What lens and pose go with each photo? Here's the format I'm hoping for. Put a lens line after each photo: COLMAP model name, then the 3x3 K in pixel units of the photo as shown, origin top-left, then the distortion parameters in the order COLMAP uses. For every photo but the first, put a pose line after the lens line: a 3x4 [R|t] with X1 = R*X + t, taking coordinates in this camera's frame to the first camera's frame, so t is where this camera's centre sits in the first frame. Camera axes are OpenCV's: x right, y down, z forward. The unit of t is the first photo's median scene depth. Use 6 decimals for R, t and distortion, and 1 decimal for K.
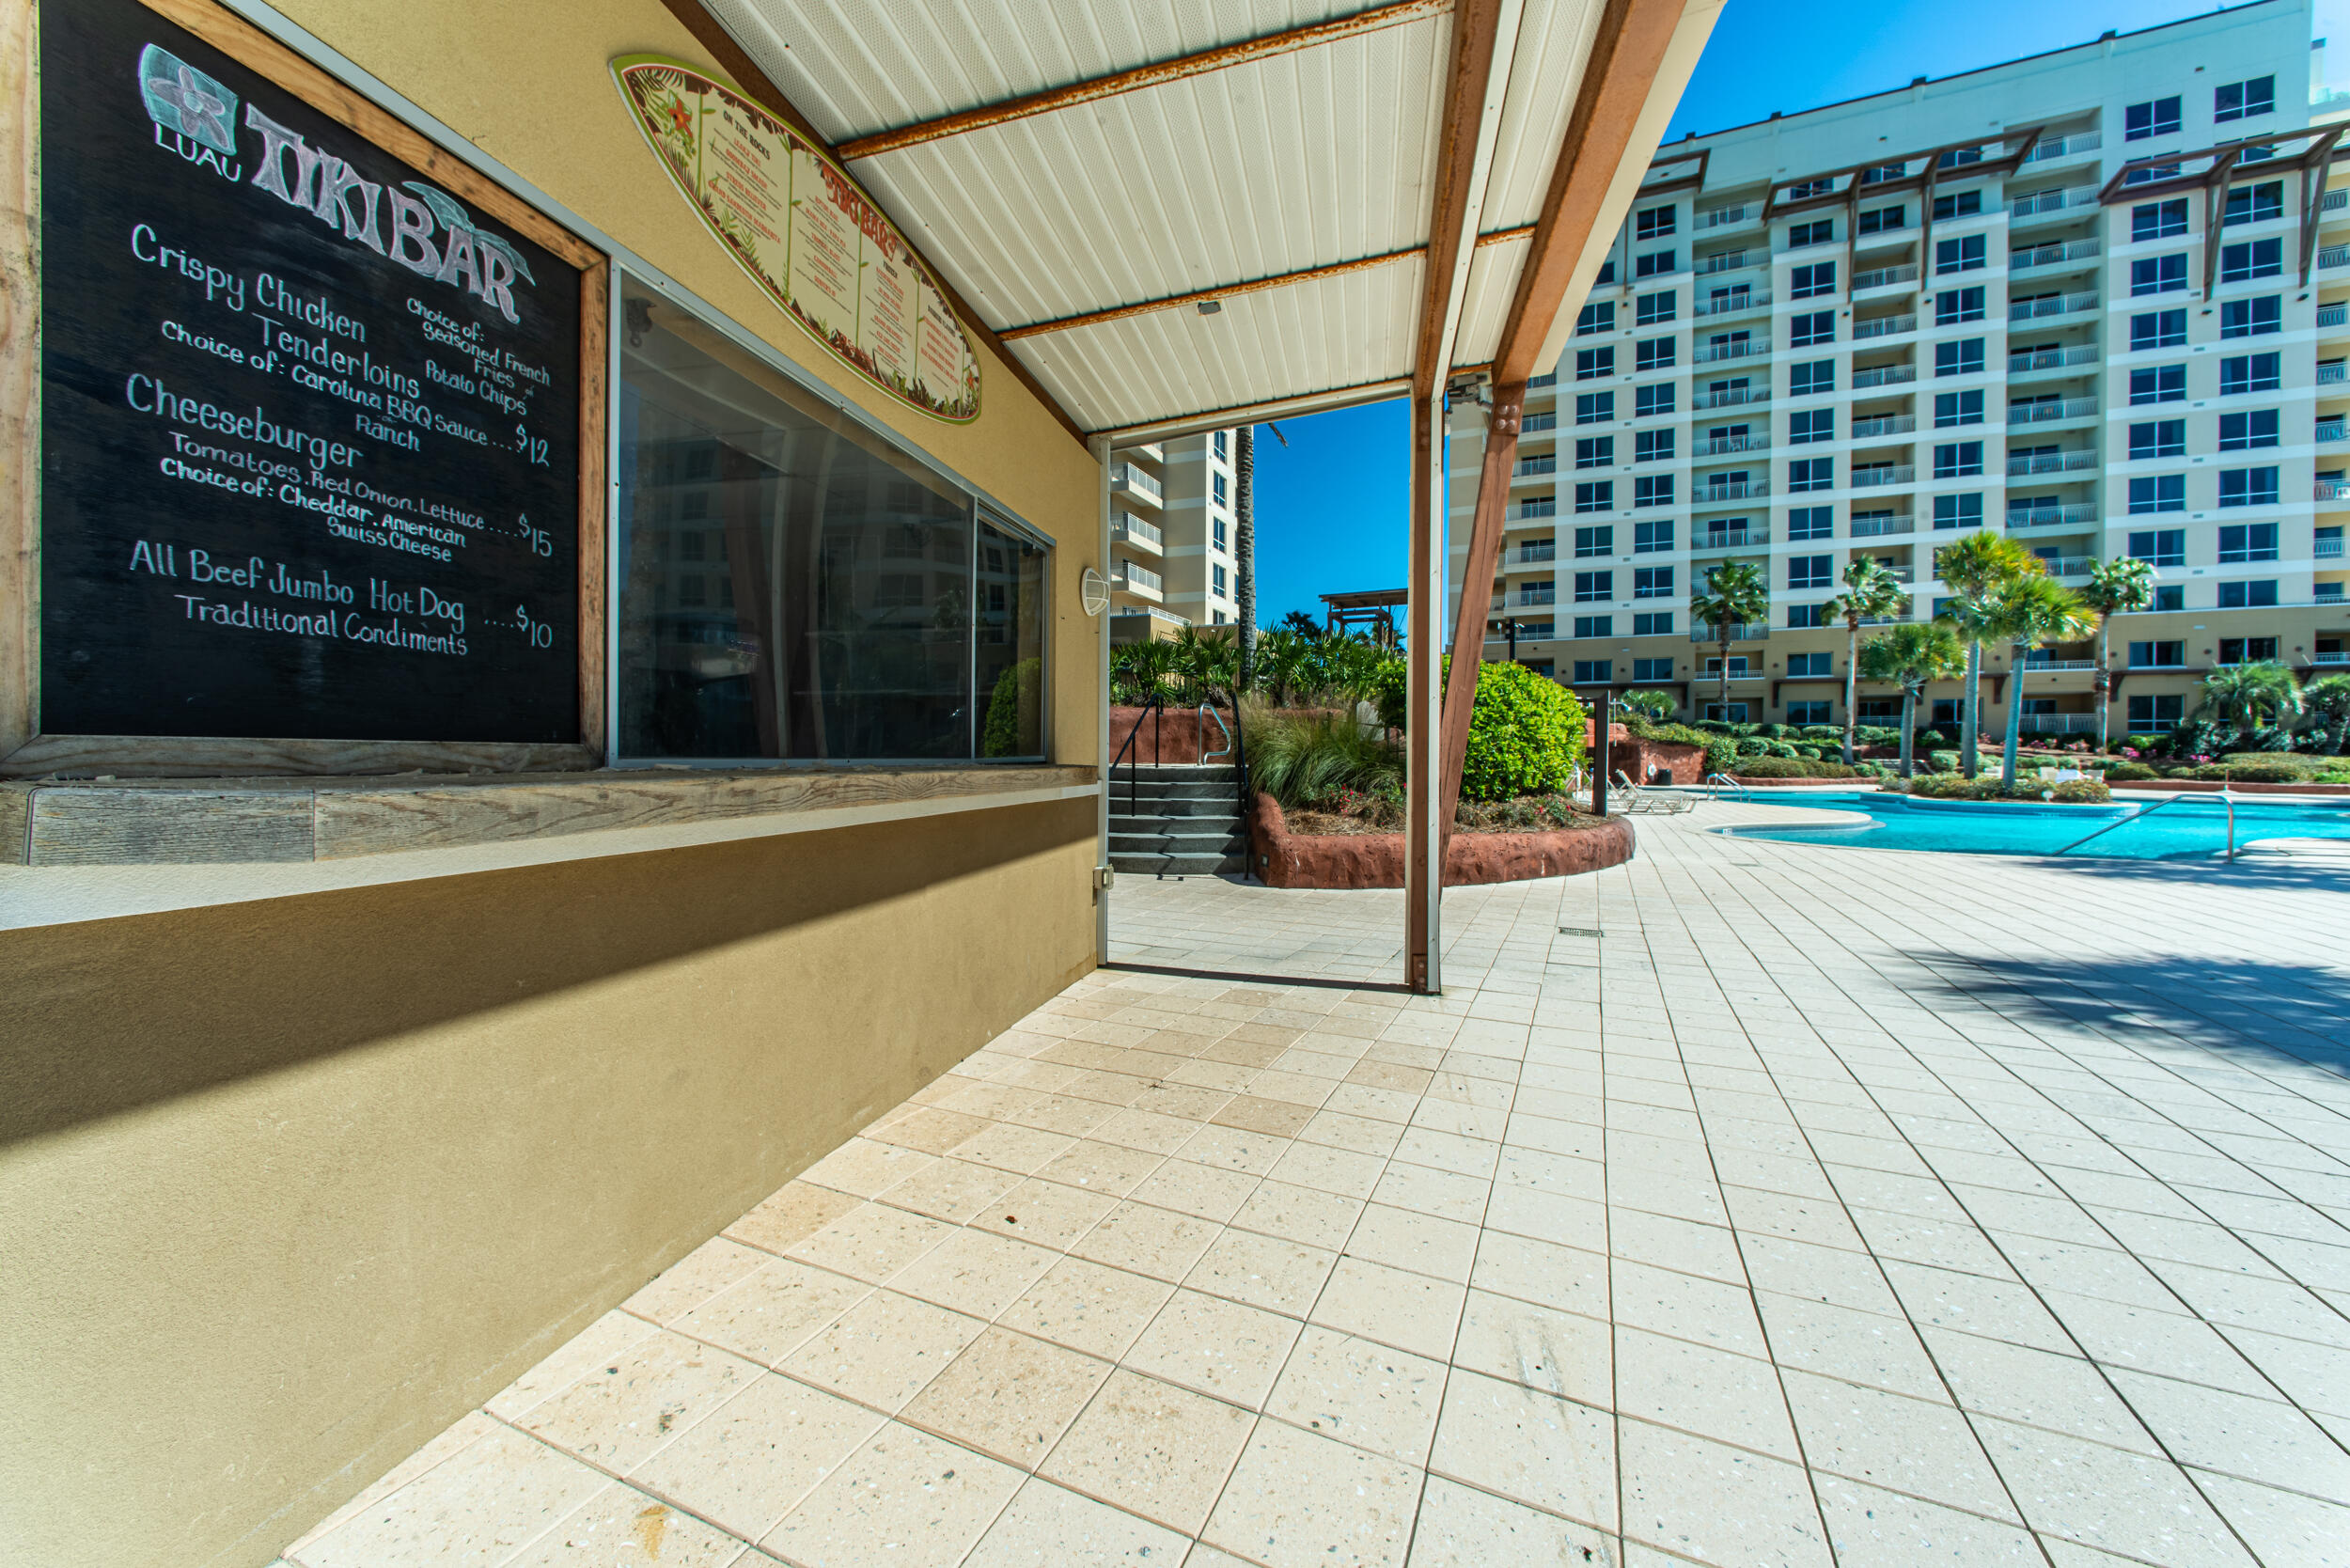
lens RADIAL K [[921.0, 0, 1173.5], [0, 921.0, 764.6], [0, 0, 1]] dist [0.003856, -0.000348]
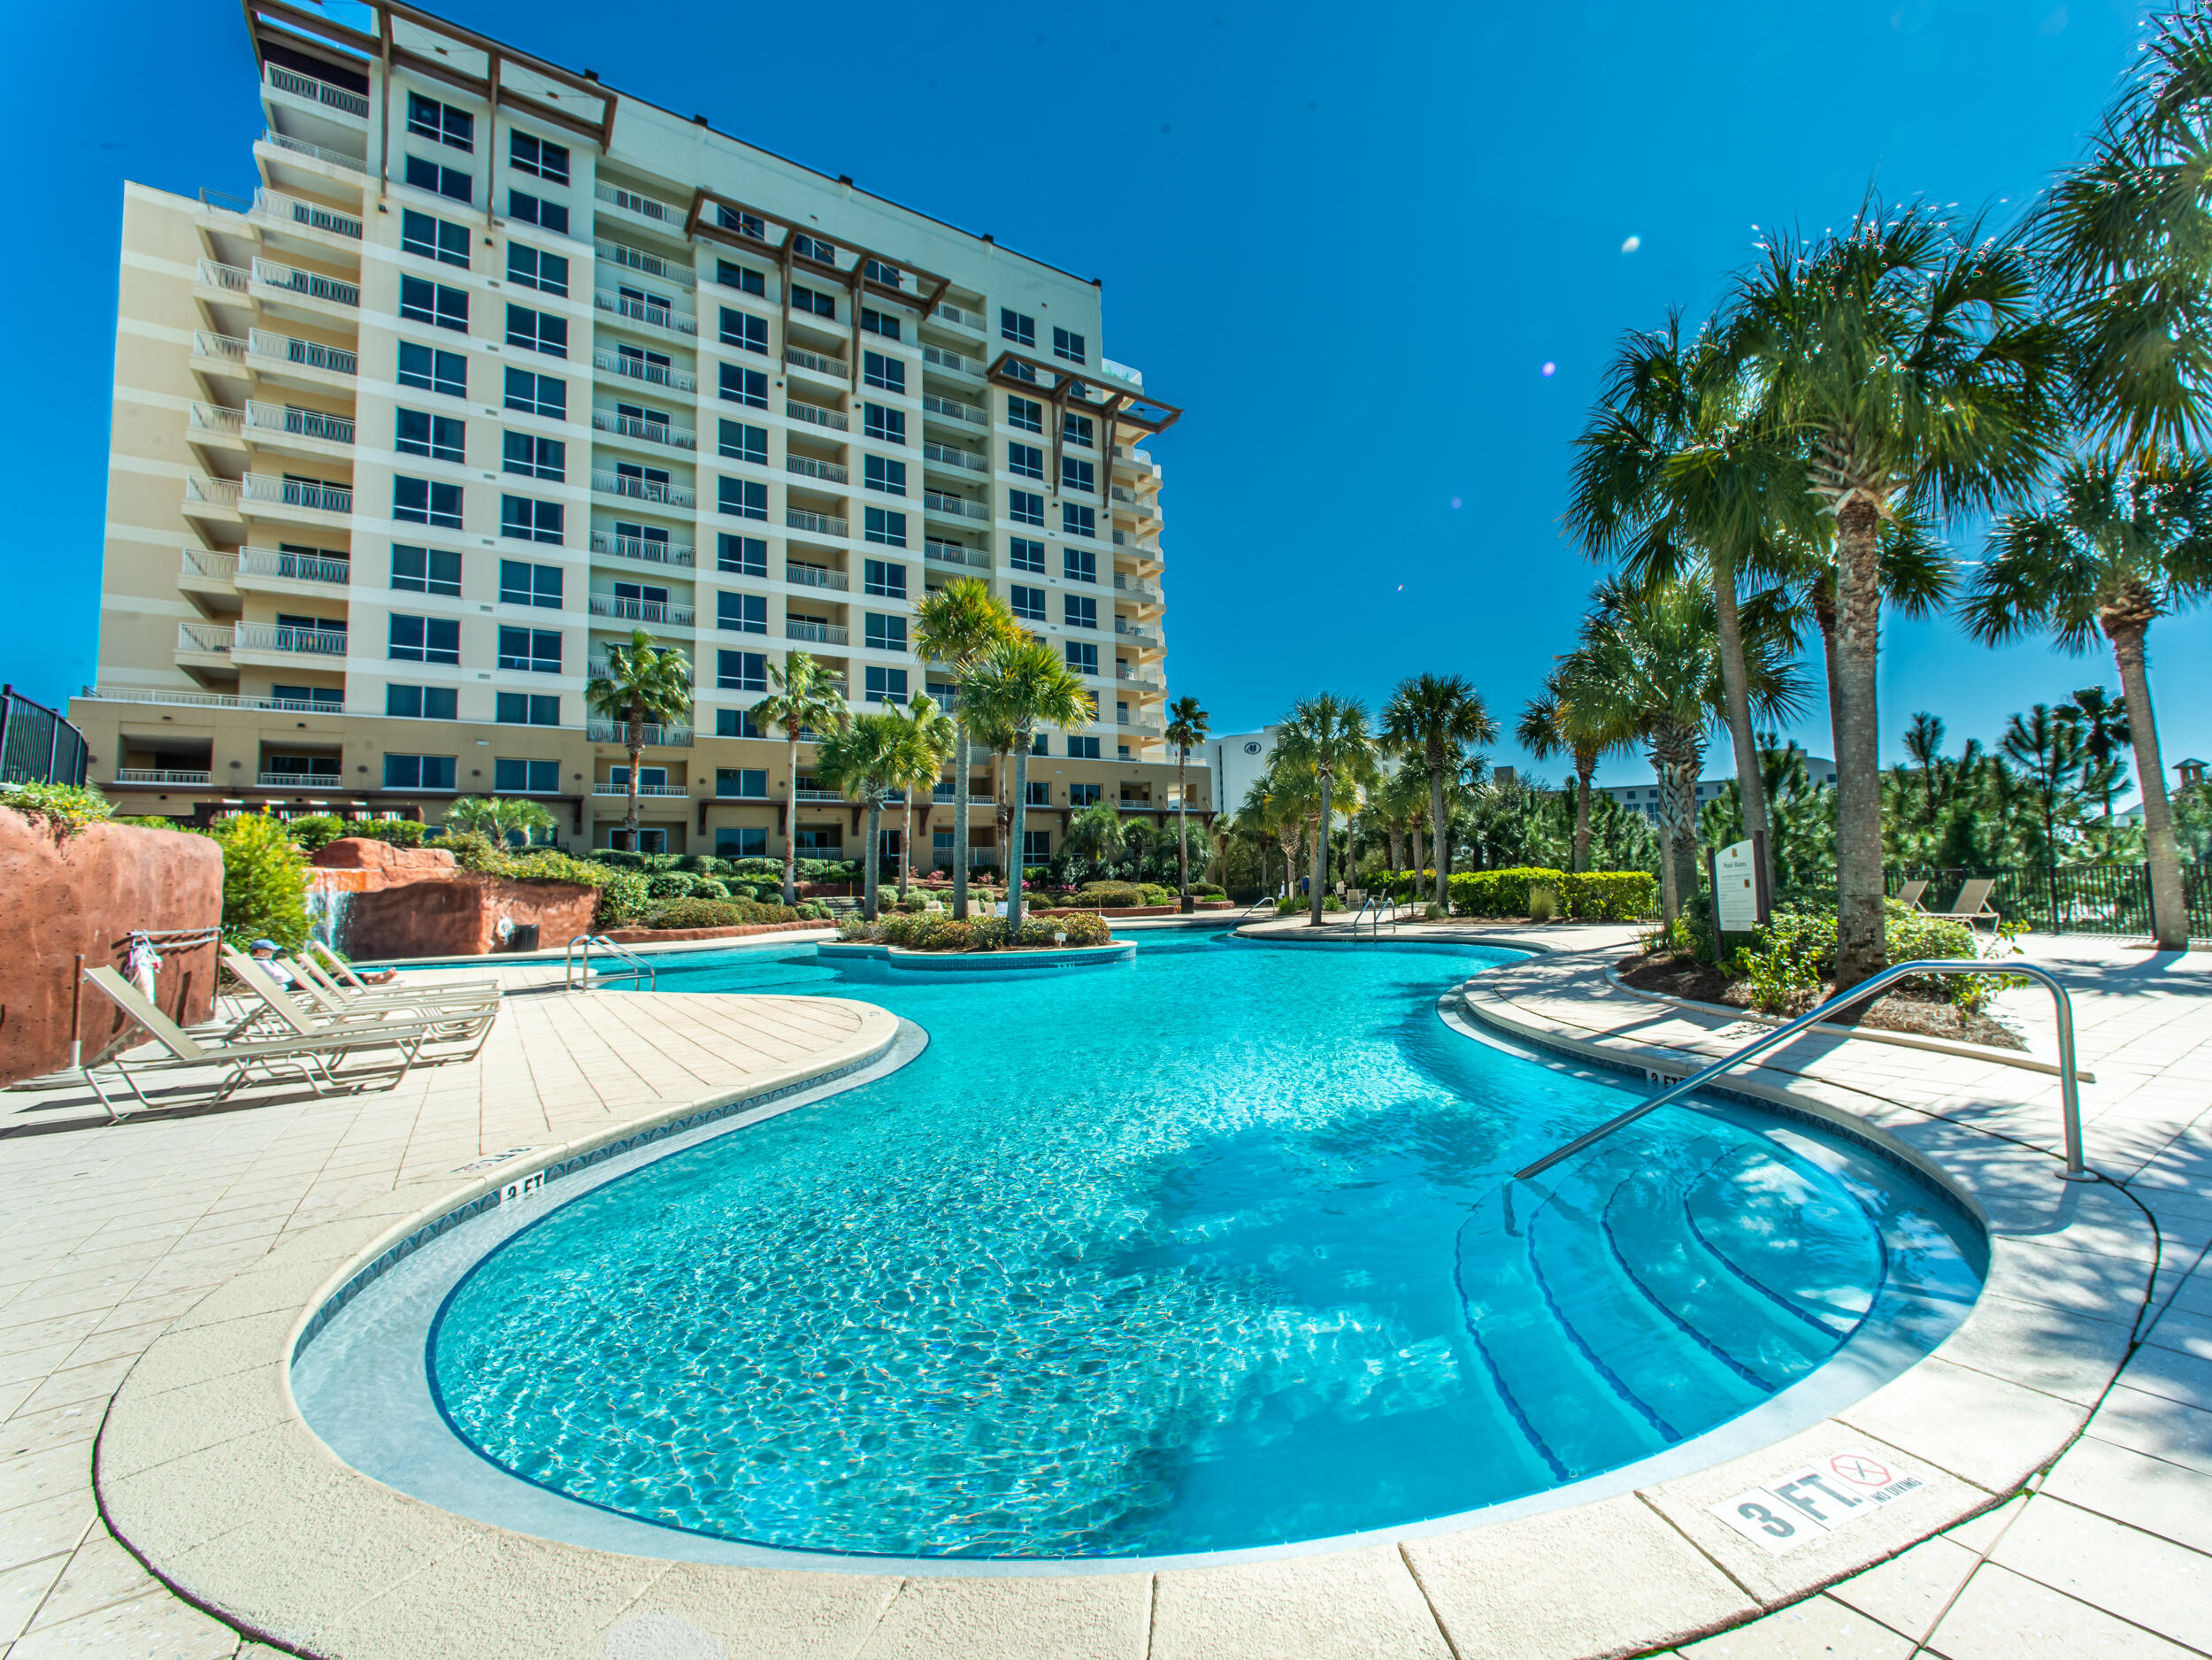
lens RADIAL K [[974.7, 0, 1245.9], [0, 974.7, 803.7], [0, 0, 1]] dist [0.012237, -0.000093]
pose [[0.465542, 0.053288, 0.883420, 0.145520], [0.041868, 0.995742, -0.082127, -0.001461], [-0.884035, 0.075221, 0.461329, 0.225891]]
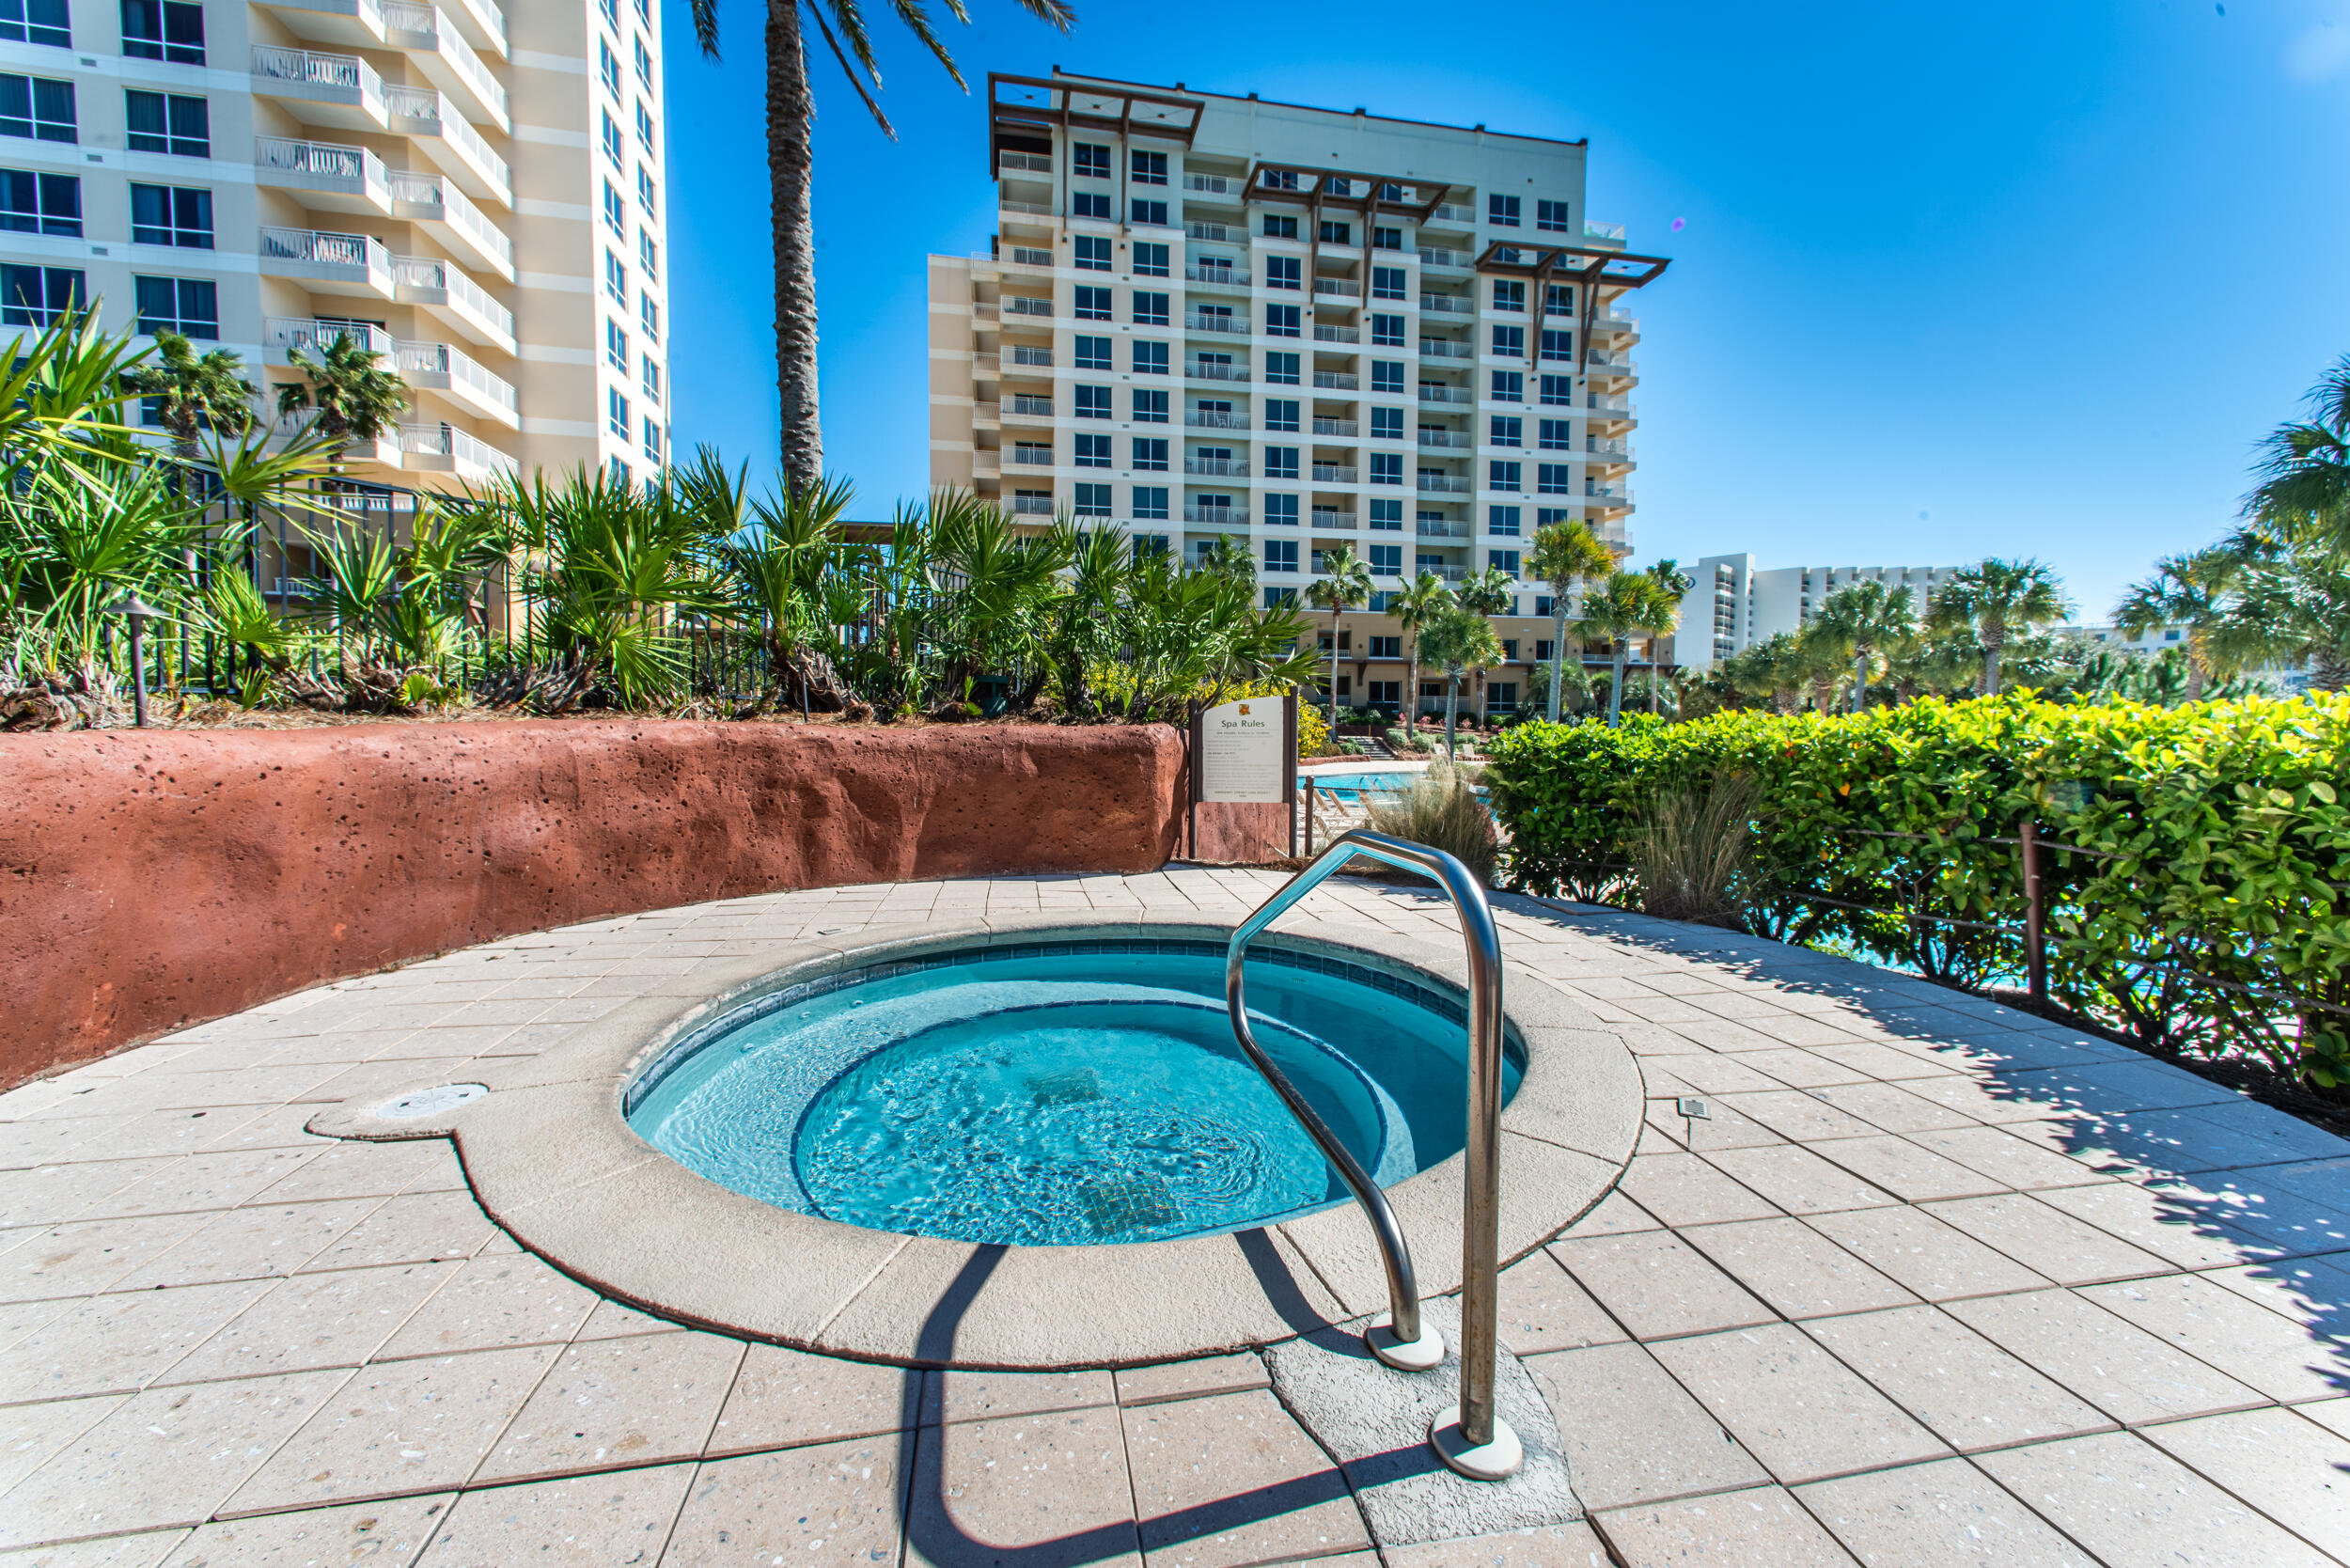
lens RADIAL K [[921.0, 0, 1180.6], [0, 921.0, 762.9], [0, 0, 1]] dist [0.003856, -0.000348]
pose [[0.816256, -0.027423, 0.577039, -0.014814], [0.003920, 0.999113, 0.041936, -0.019449], [-0.577677, -0.031968, 0.815639, 0.216695]]
